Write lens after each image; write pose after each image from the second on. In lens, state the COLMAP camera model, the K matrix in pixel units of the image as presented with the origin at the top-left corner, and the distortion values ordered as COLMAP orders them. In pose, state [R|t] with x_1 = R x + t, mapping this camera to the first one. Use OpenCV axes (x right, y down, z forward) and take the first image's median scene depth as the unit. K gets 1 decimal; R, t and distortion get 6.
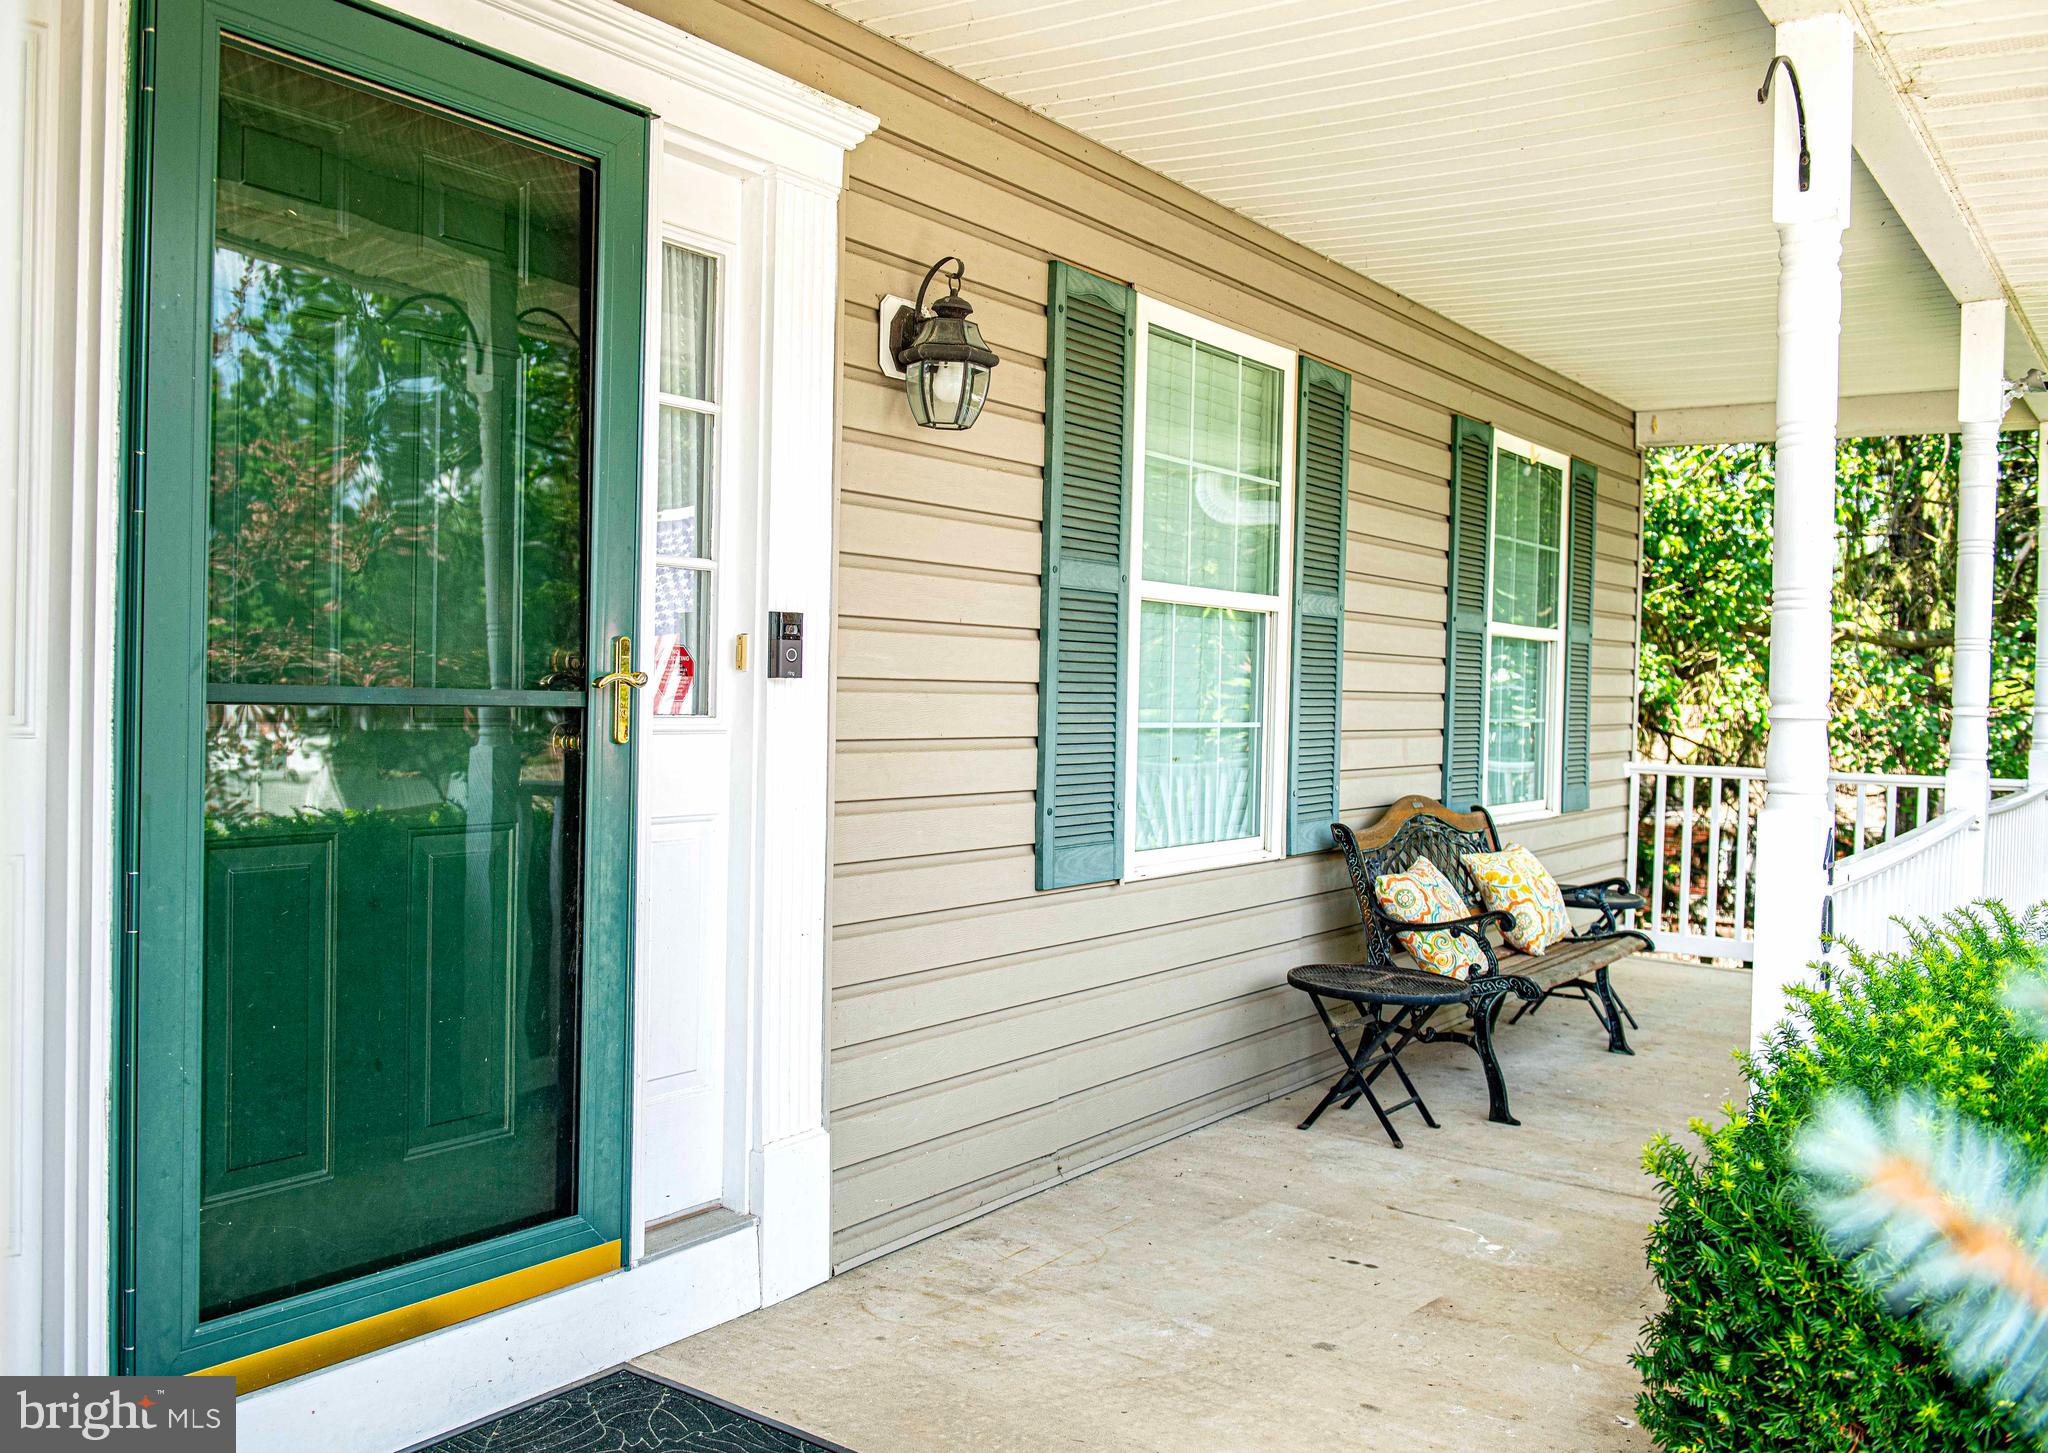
lens RADIAL K [[1860.1, 0, 1024.0], [0, 1860.1, 726.5], [0, 0, 1]] dist [-0.010055, -0.000301]
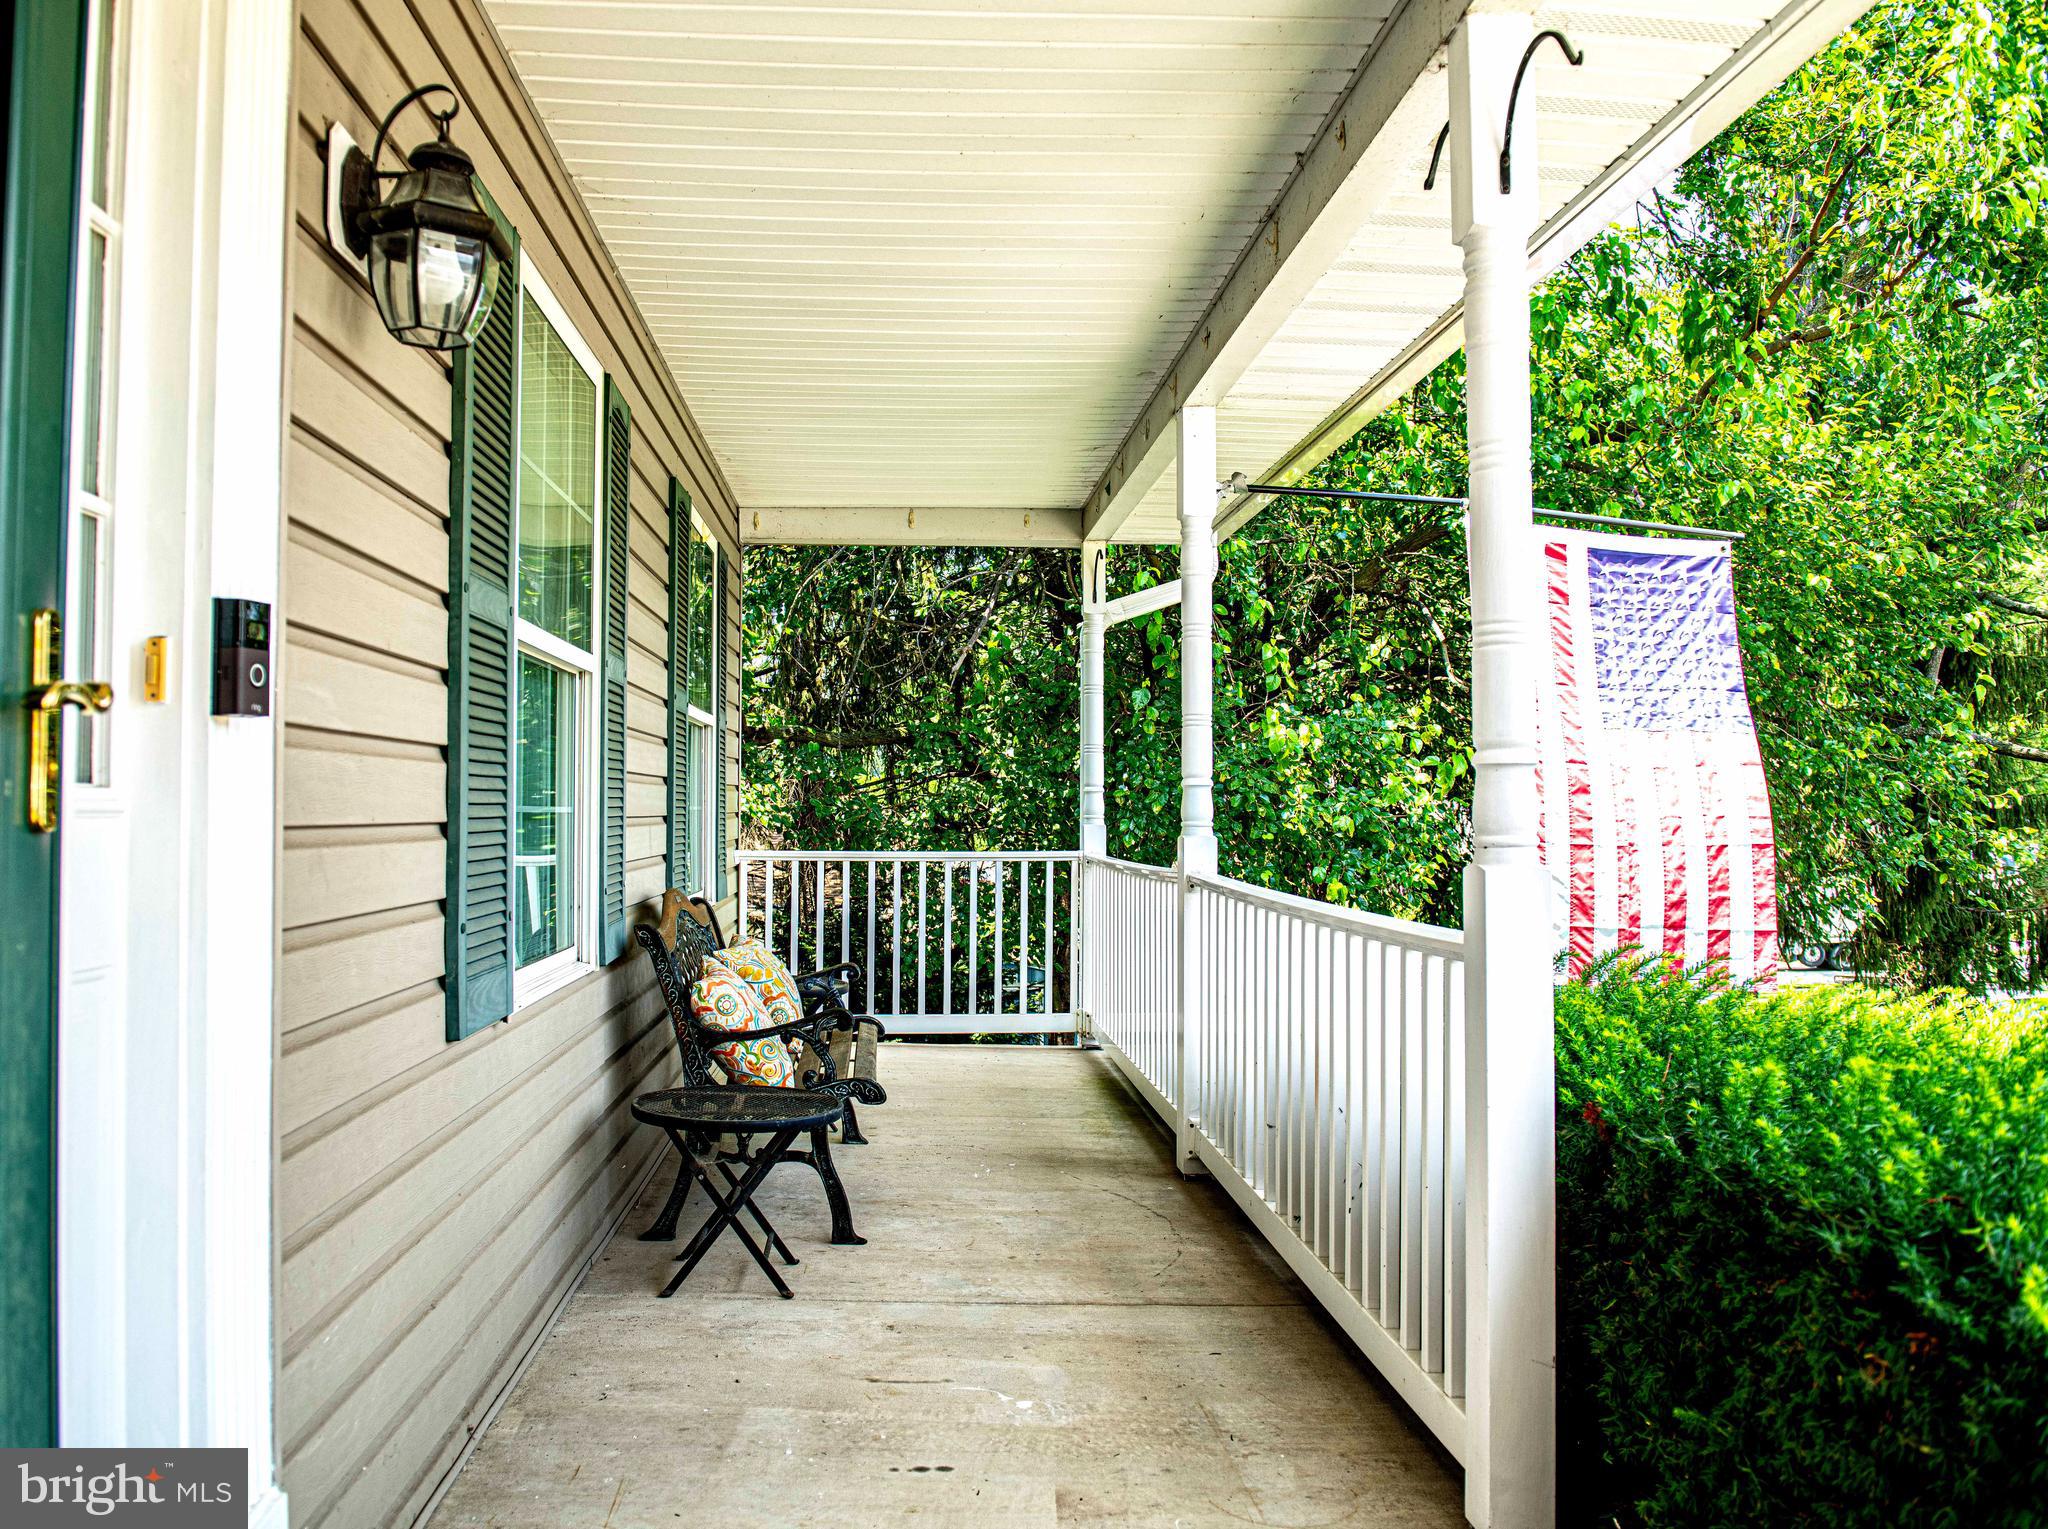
lens RADIAL K [[1656.0, 0, 1024.0], [0, 1656.0, 764.5], [0, 0, 1]] dist [-0.027268, -0.009565]
pose [[0.794733, -0.006466, 0.606925, -0.192433], [0.030917, 0.999076, -0.029840, 0.008647], [-0.606172, 0.042479, 0.794199, 0.361514]]
